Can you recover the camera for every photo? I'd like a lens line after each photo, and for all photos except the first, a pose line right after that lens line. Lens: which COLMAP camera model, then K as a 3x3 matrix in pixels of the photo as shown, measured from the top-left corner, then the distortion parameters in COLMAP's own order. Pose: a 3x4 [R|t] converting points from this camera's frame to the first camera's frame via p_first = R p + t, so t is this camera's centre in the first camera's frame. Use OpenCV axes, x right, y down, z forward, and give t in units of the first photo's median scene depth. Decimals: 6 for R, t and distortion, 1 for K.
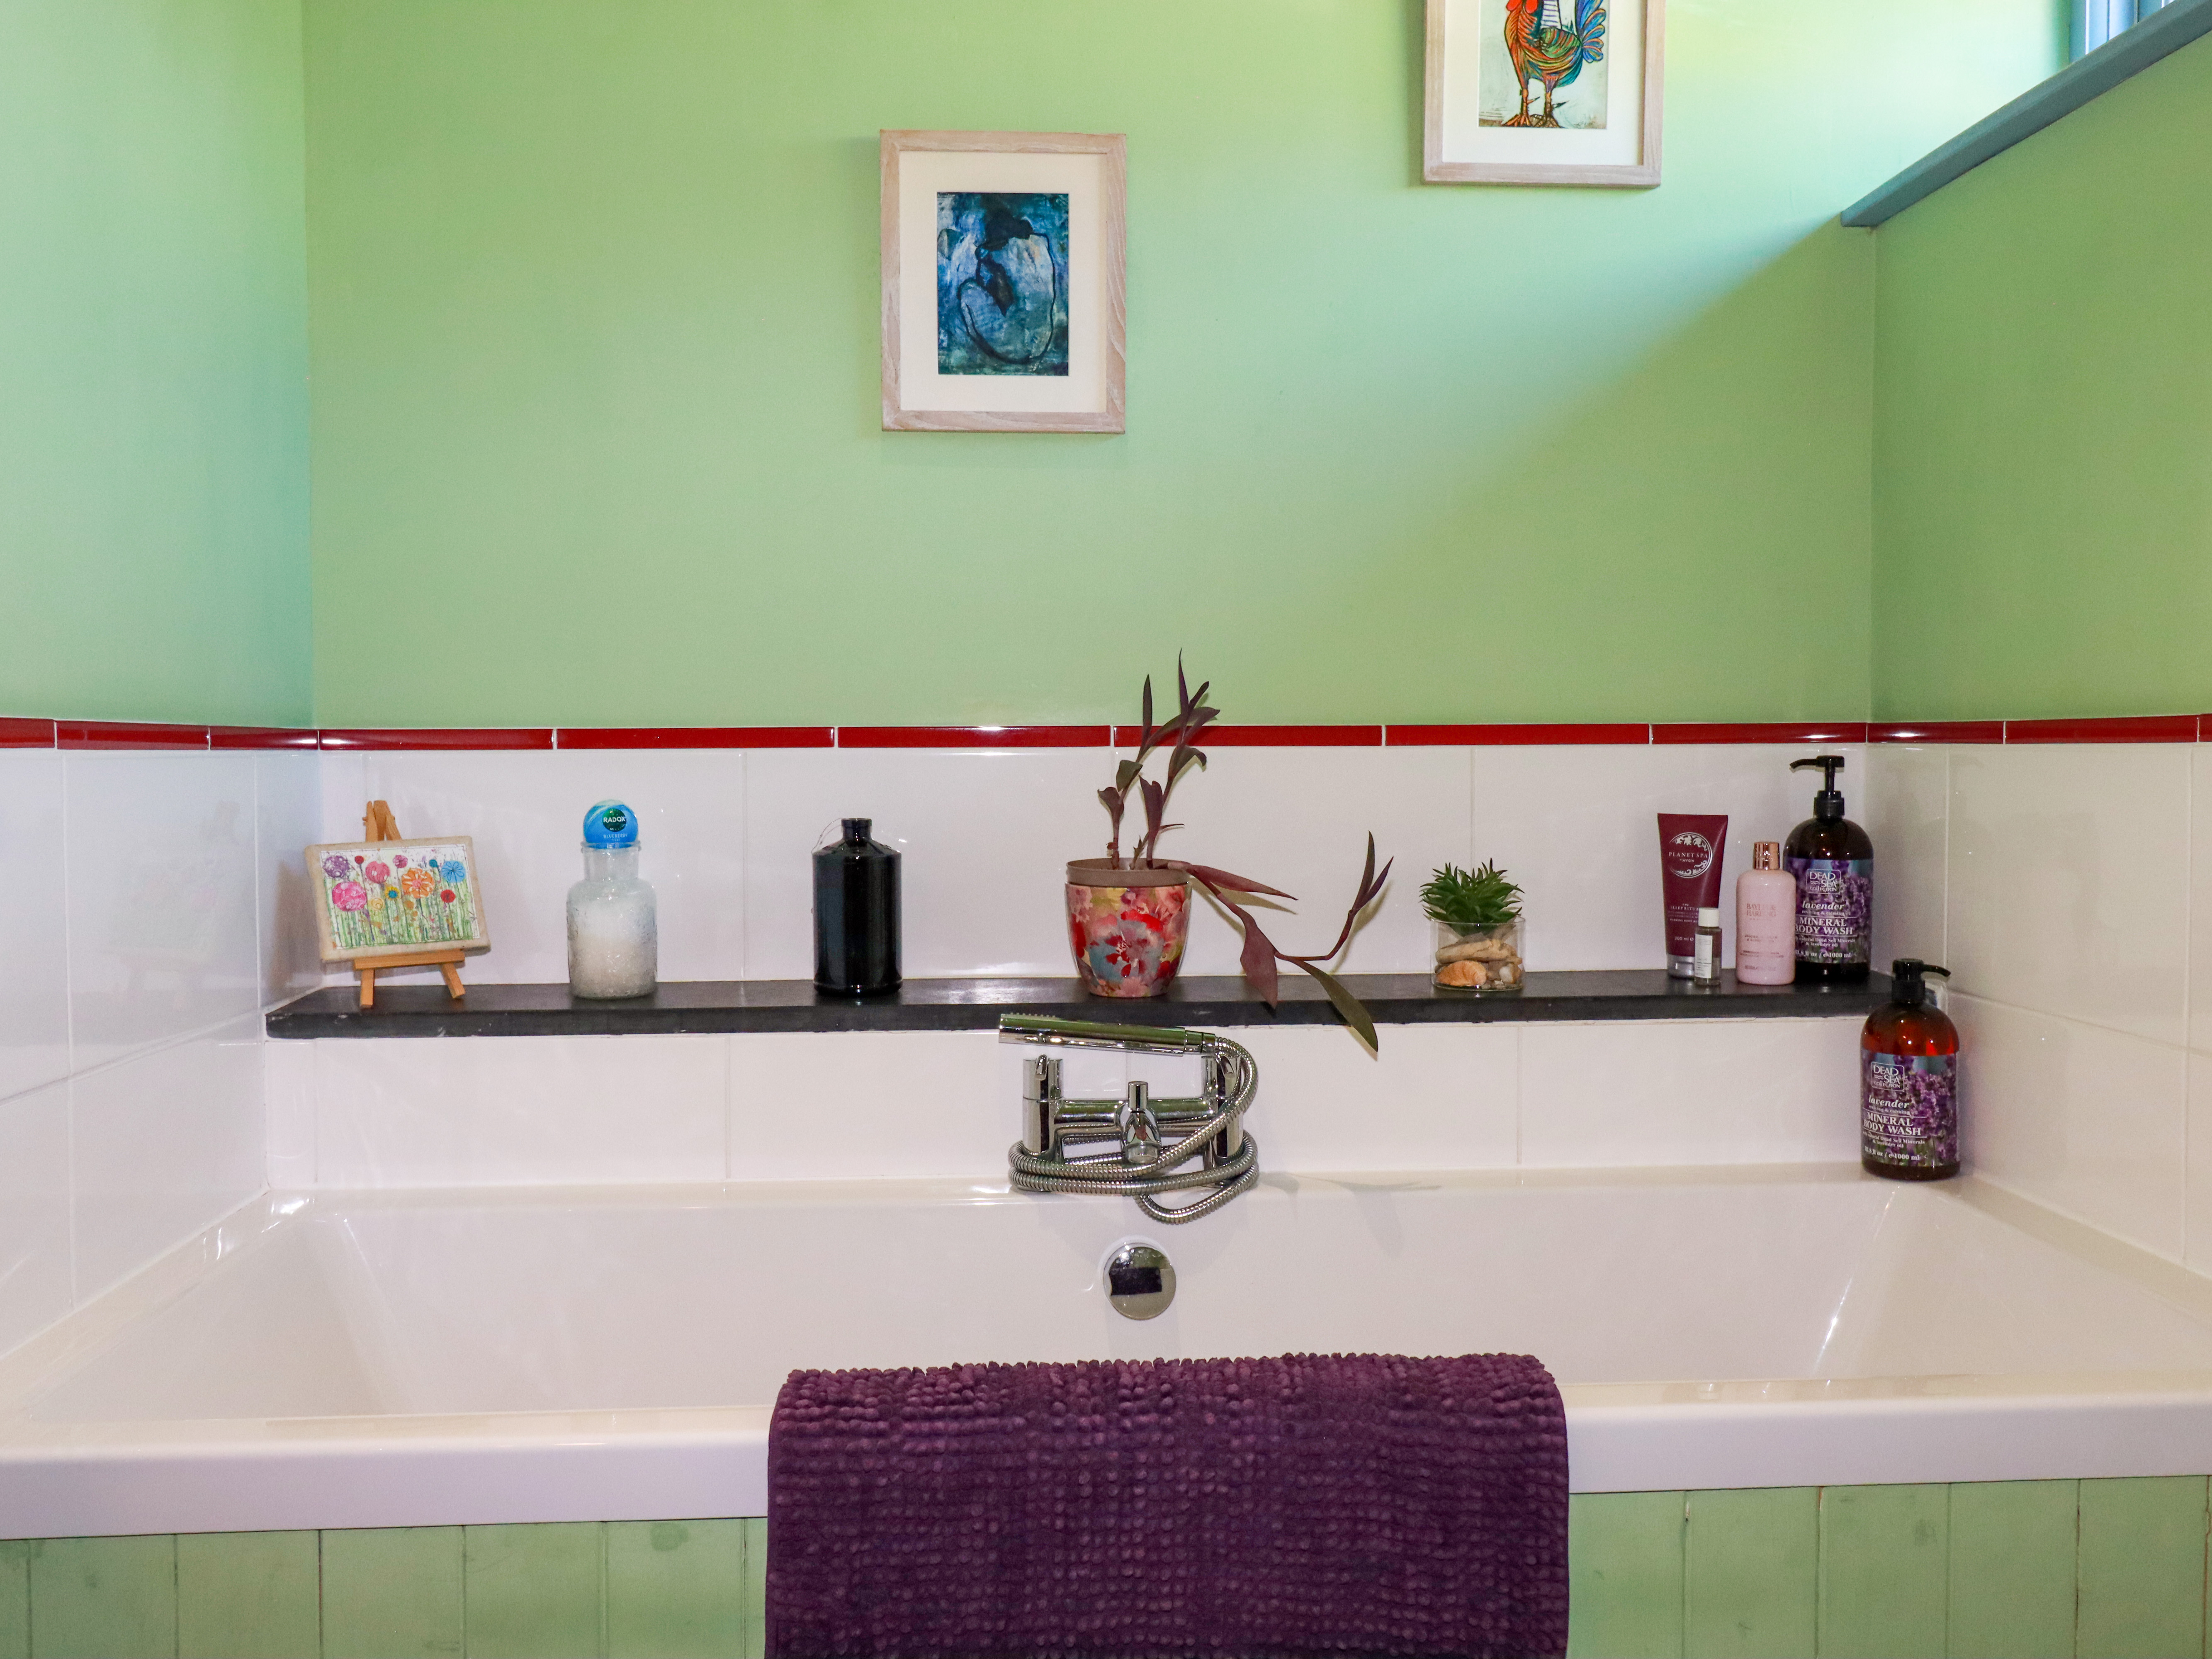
lens RADIAL K [[1929.5, 0, 1106.0], [0, 1929.5, 829.5], [0, 0, 1]] dist [0.003141, -0.000508]
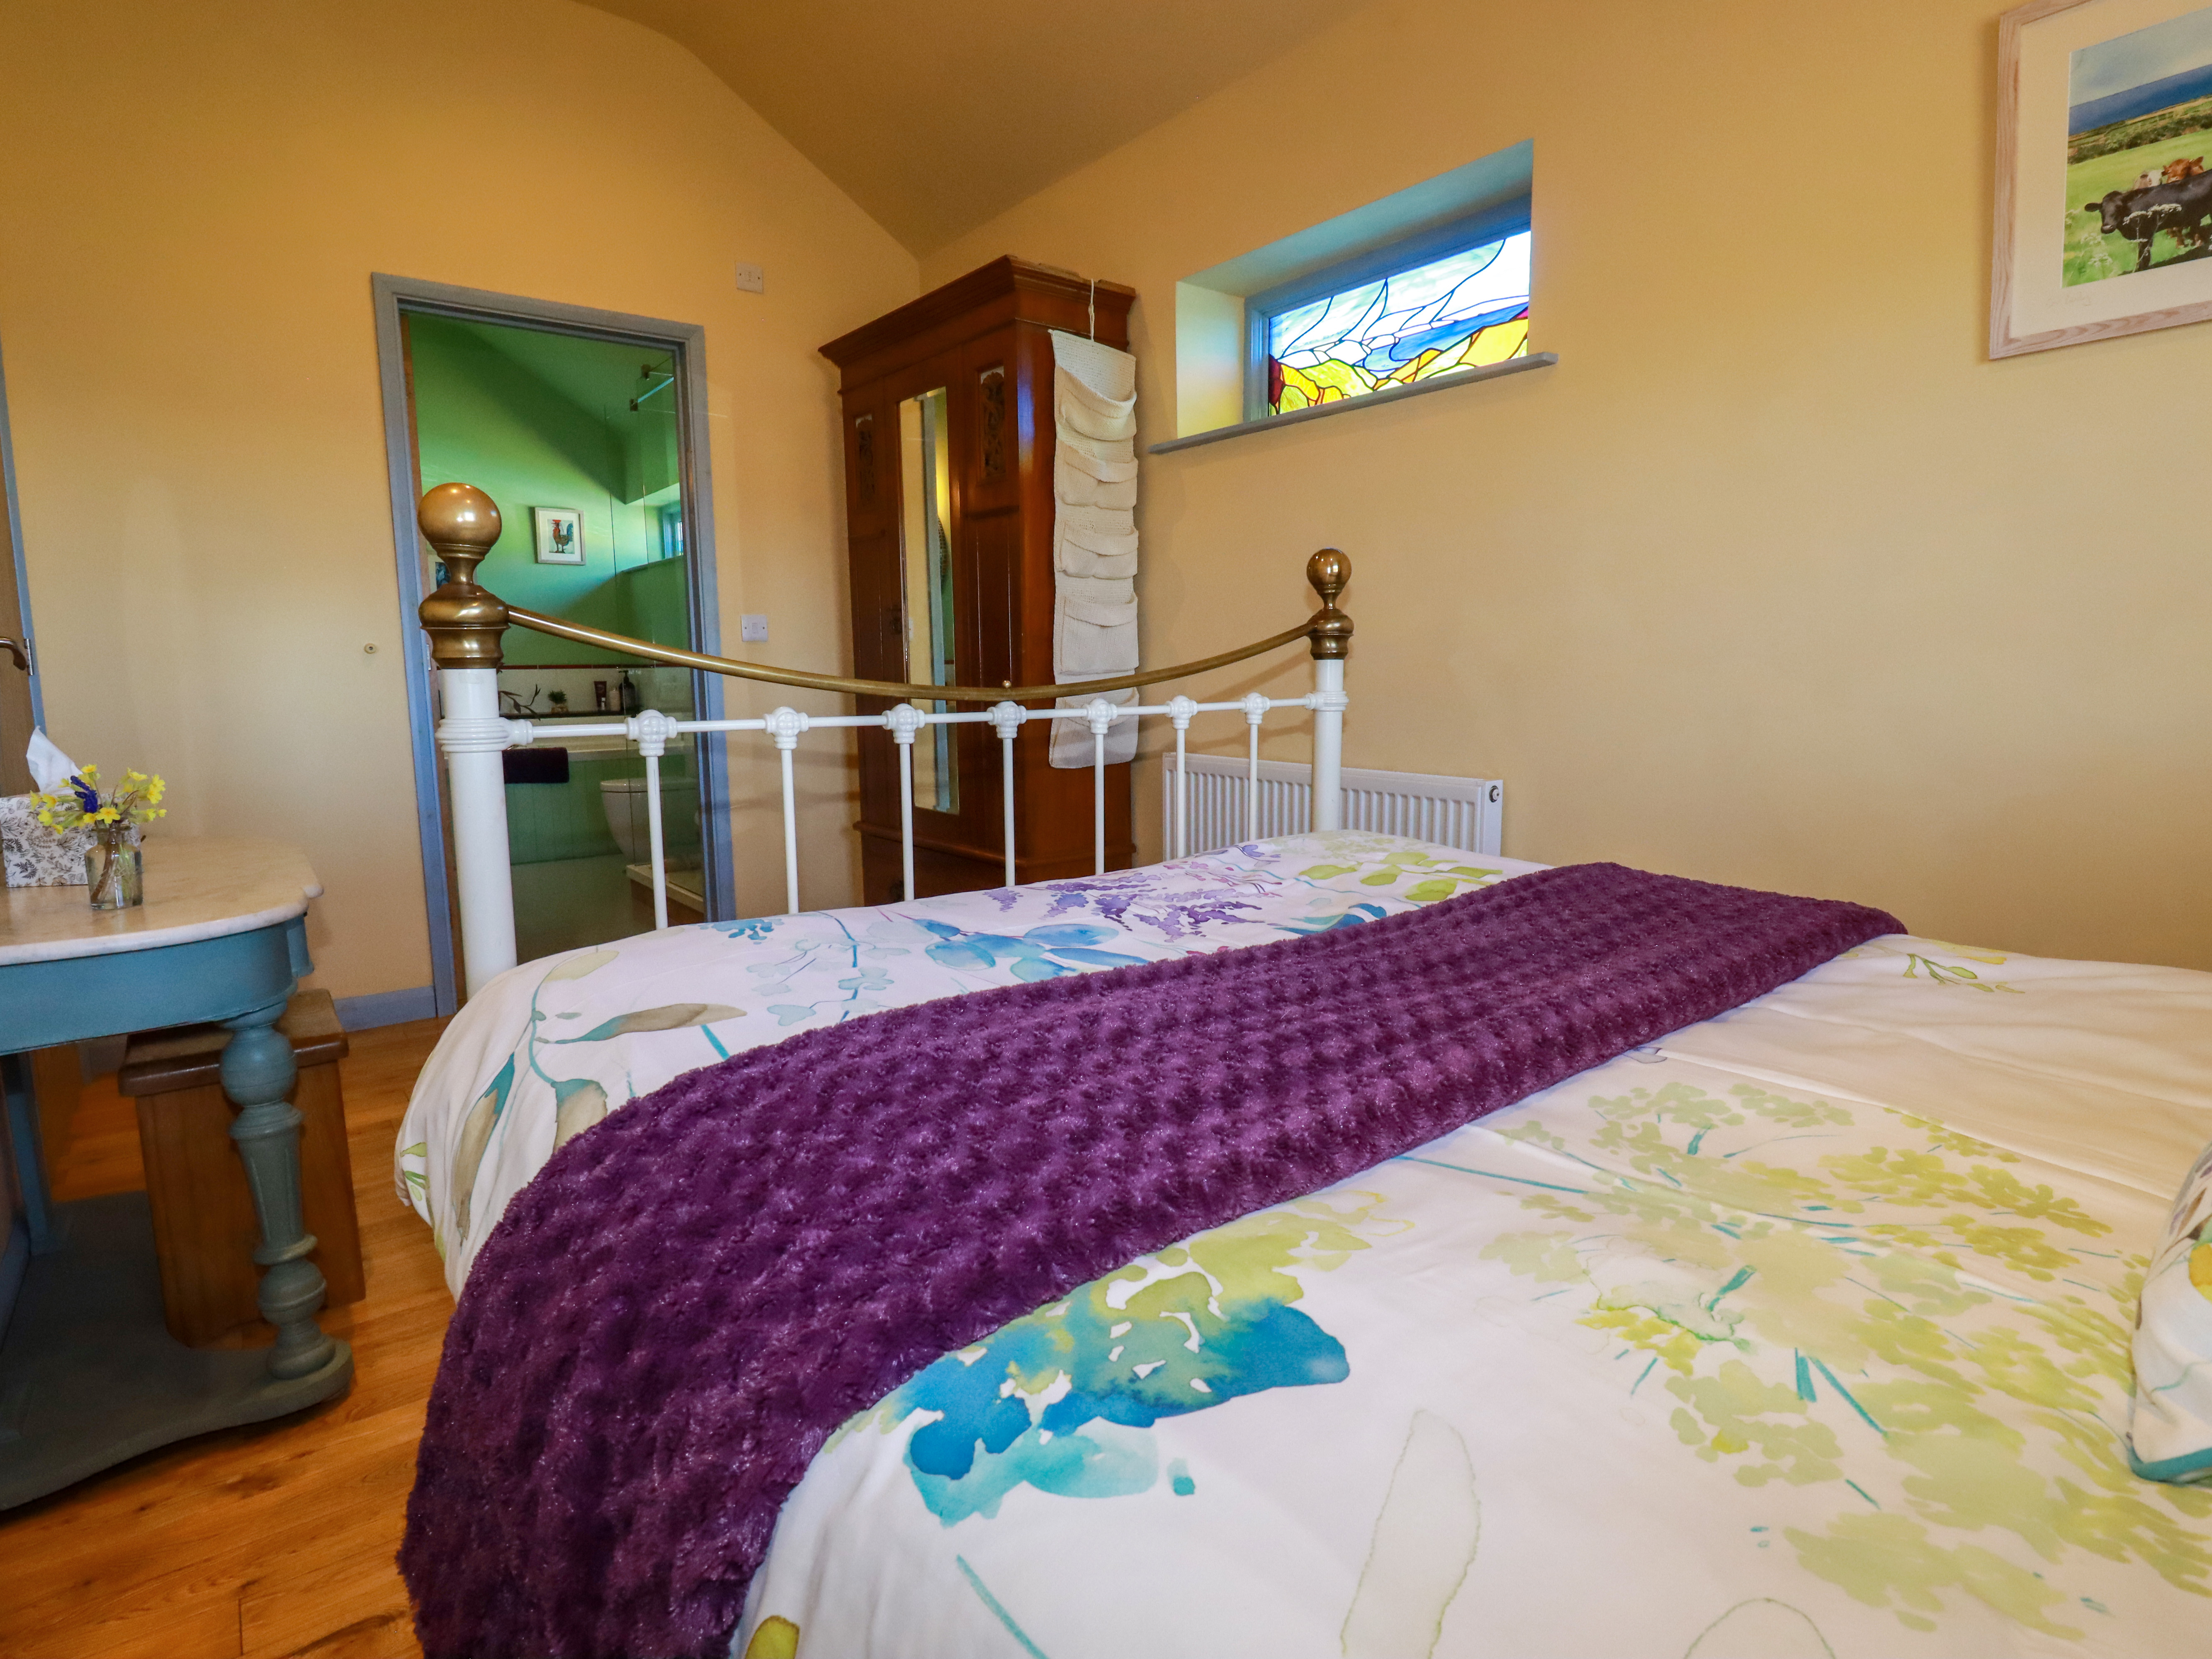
lens RADIAL K [[1171.9, 0, 1112.4], [0, 1171.9, 816.0], [0, 0, 1]] dist [0.003902, -0.017113]
pose [[0.832994, -0.077779, 0.547788, -0.356681], [0.033108, 0.995303, 0.090974, 0.125107], [-0.552291, -0.057644, 0.831656, -2.722889]]
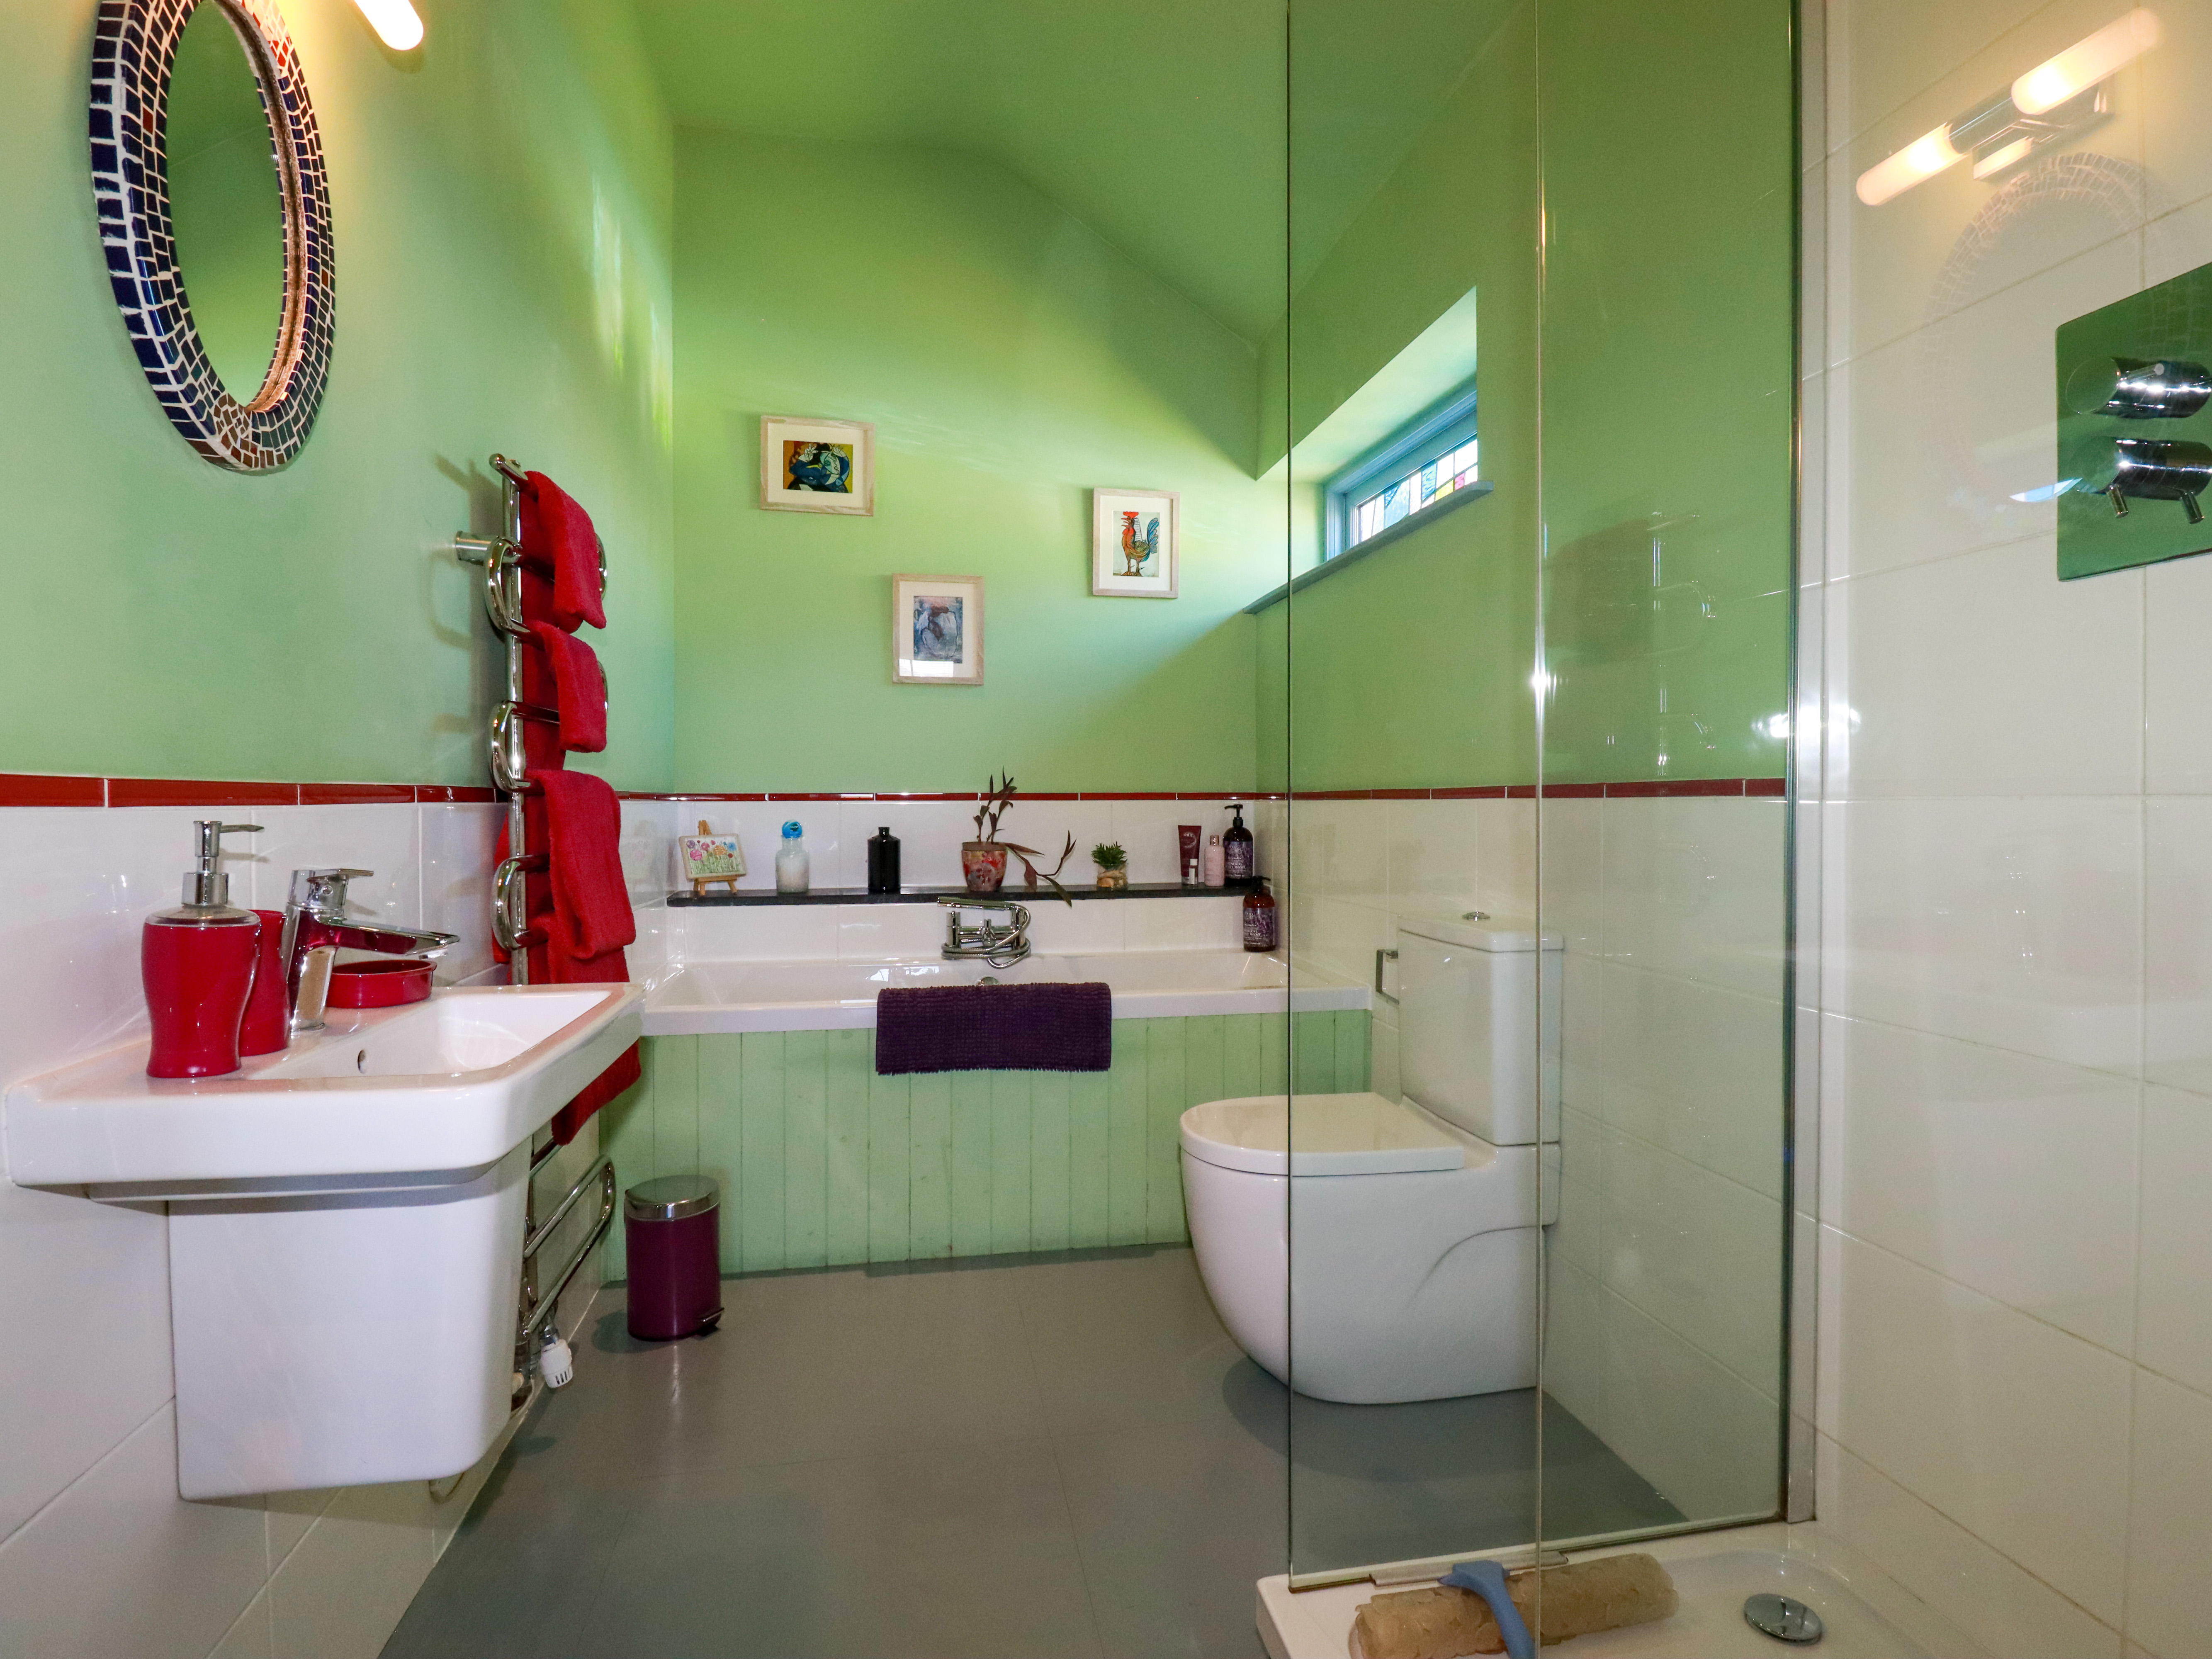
lens RADIAL K [[1171.9, 0, 1112.4], [0, 1171.9, 816.0], [0, 0, 1]] dist [0.003902, -0.017113]
pose [[0.993027, 0.000582, 0.117885, -0.004165], [0.002841, 0.999579, -0.028869, 0.027679], [-0.117852, 0.029002, 0.992608, -0.674260]]
